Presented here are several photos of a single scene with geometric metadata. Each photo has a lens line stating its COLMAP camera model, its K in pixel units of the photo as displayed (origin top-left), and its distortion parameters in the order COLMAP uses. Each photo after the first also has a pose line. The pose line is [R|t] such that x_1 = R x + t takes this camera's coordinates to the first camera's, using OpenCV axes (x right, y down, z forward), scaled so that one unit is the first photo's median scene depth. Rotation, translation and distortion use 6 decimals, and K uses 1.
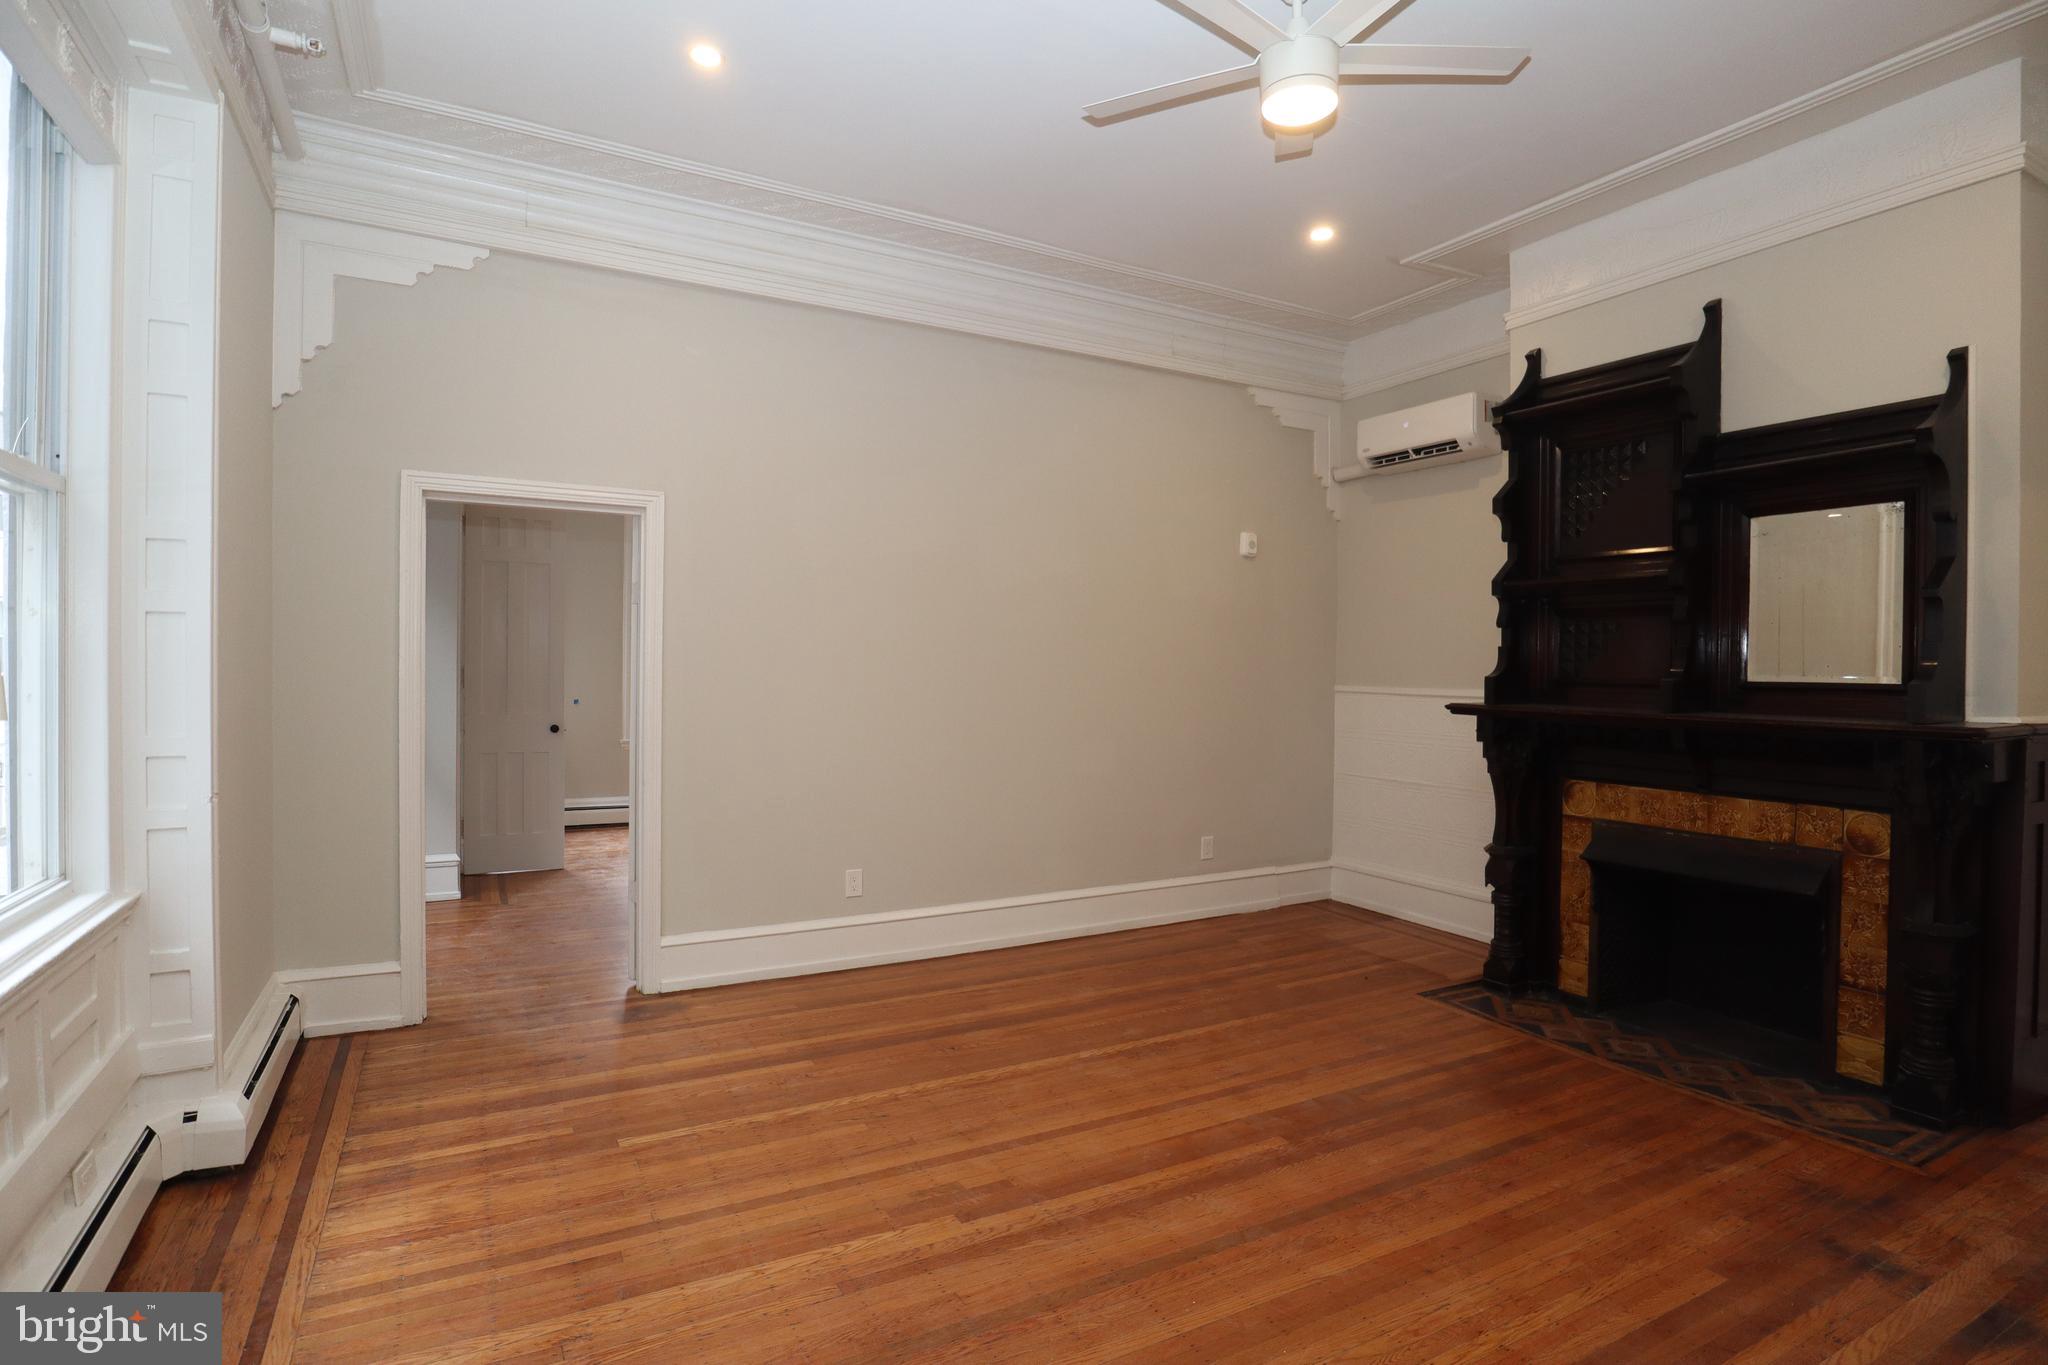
lens RADIAL K [[1044.9, 0, 1040.3], [0, 1044.9, 668.0], [0, 0, 1]] dist [-0.044404, 0.014192]
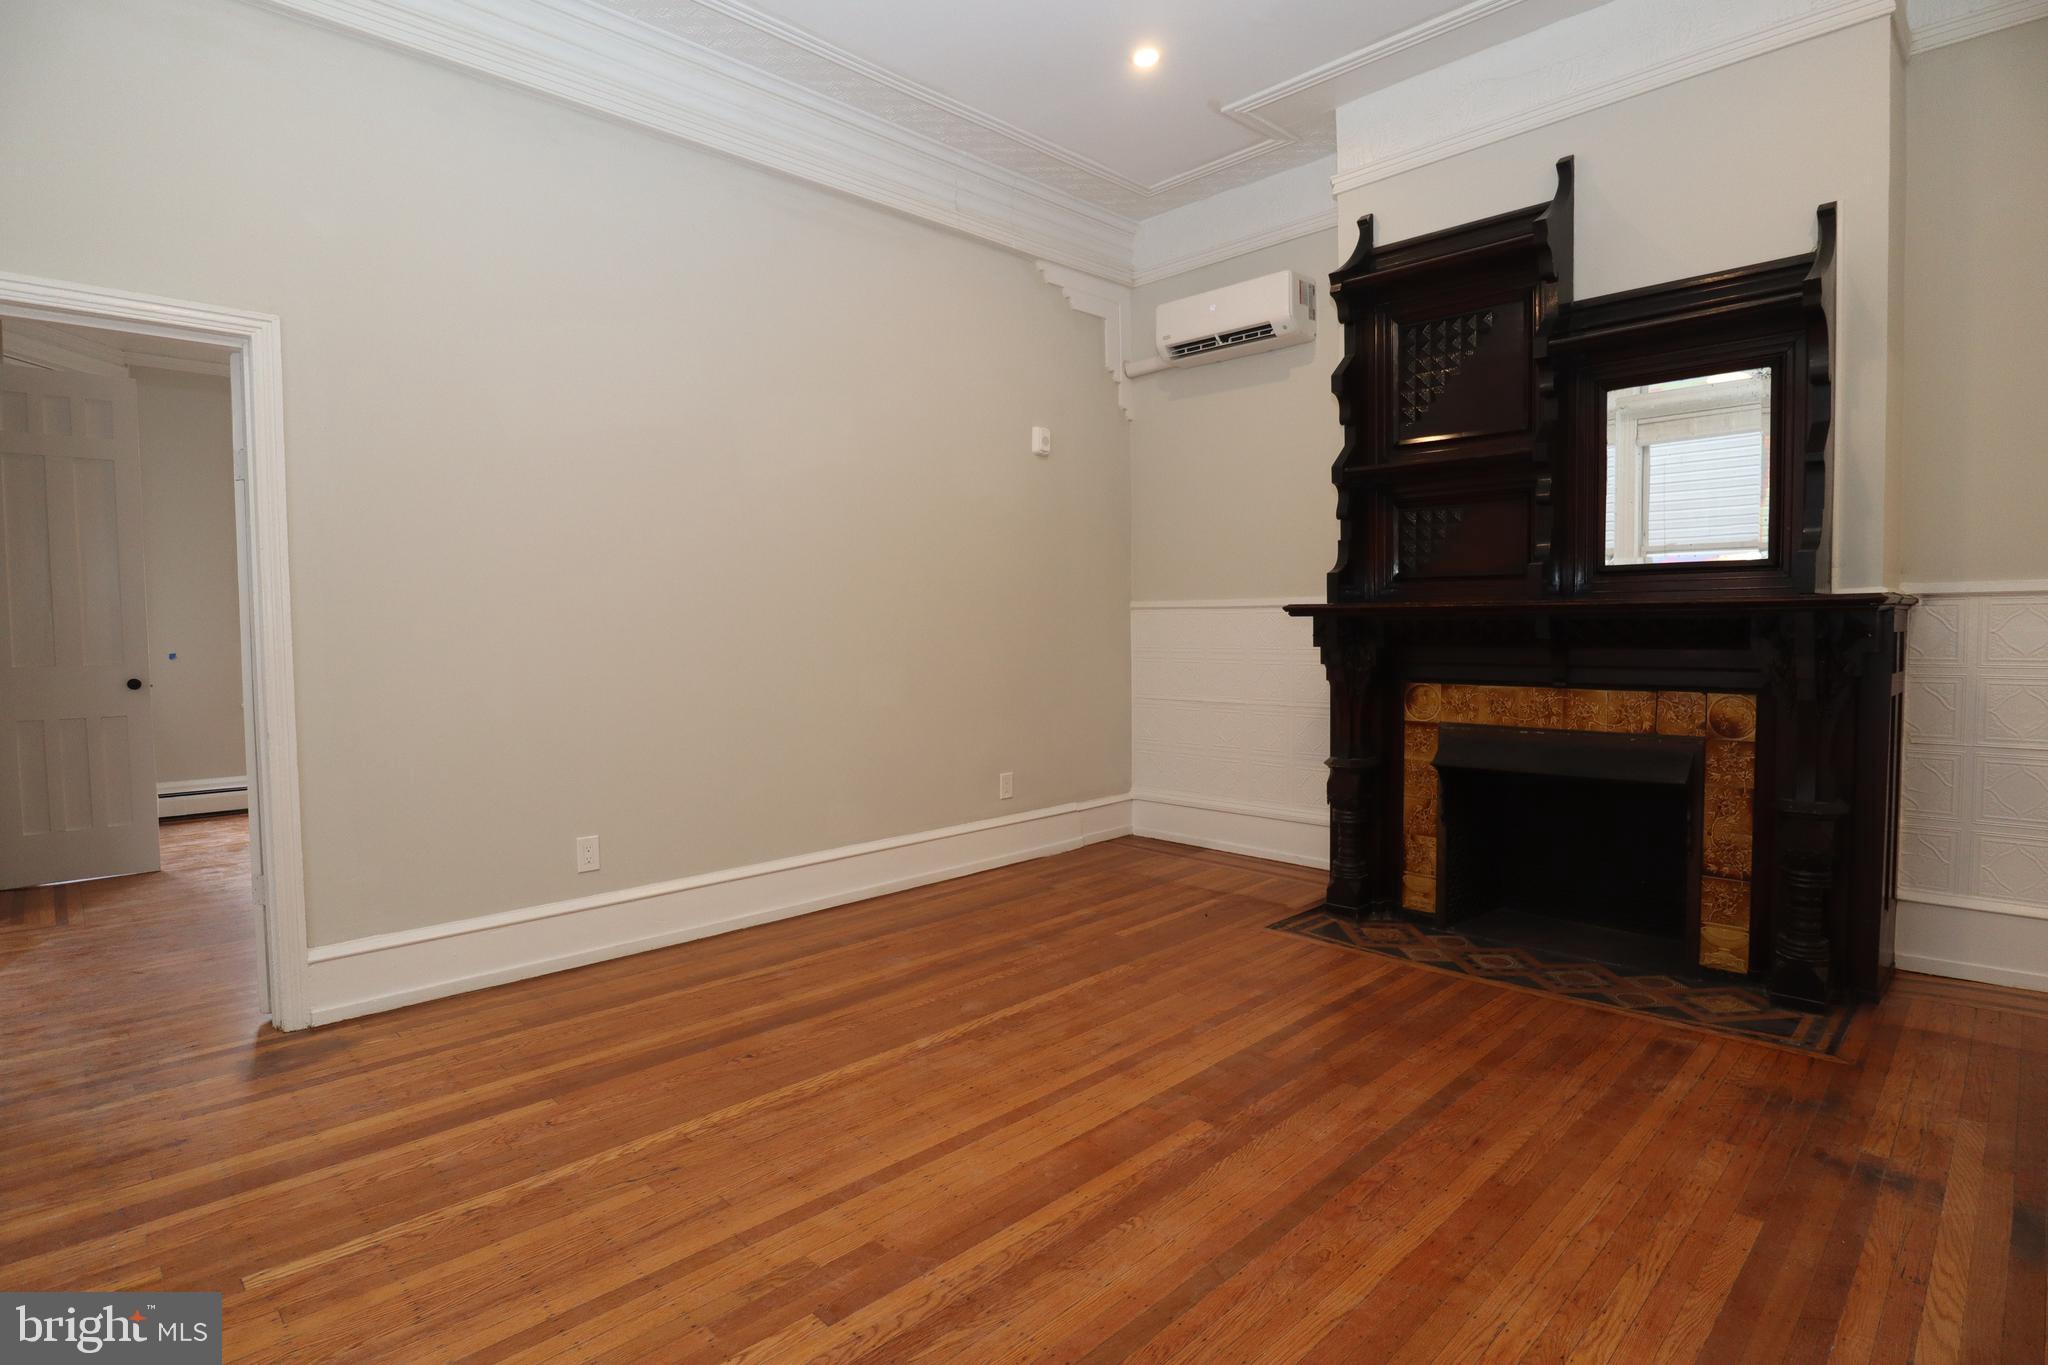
lens RADIAL K [[1044.9, 0, 1031.4], [0, 1044.9, 673.6], [0, 0, 1]] dist [-0.044404, 0.014192]
pose [[0.963746, -0.035562, 0.264442, -0.078189], [0.023649, 0.998563, 0.048099, 0.057105], [-0.265773, -0.040101, 0.963201, 0.234705]]
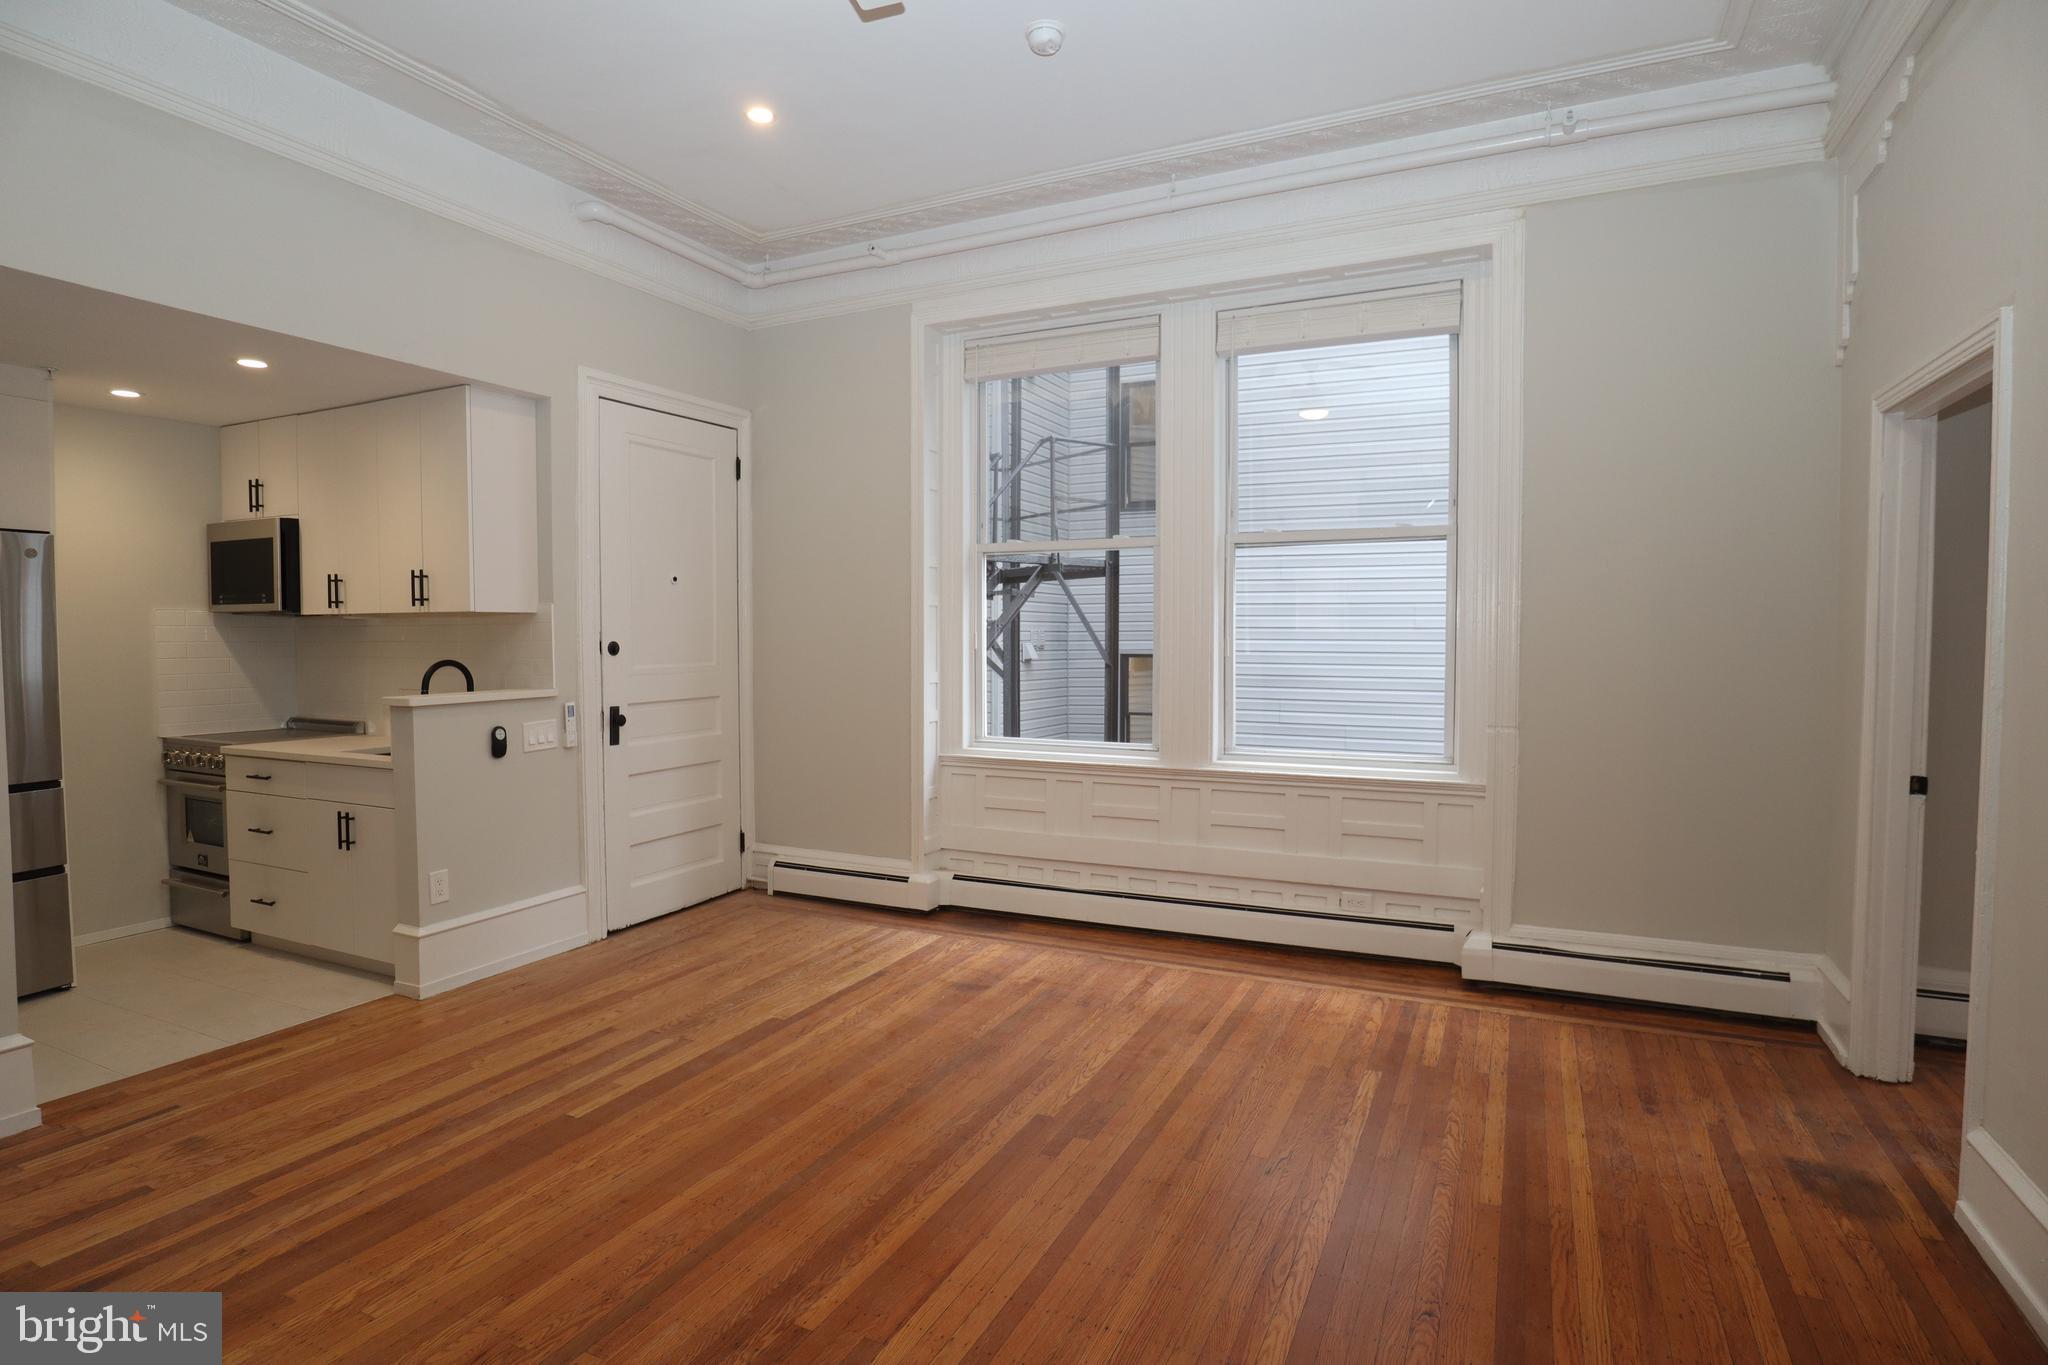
lens RADIAL K [[1044.9, 0, 1031.6], [0, 1044.9, 676.5], [0, 0, 1]] dist [-0.044404, 0.014192]
pose [[-0.819784, 0.011942, -0.572549, 0.412713], [-0.007284, 0.999484, 0.031276, 0.010680], [0.572627, 0.029810, -0.819274, 1.360156]]
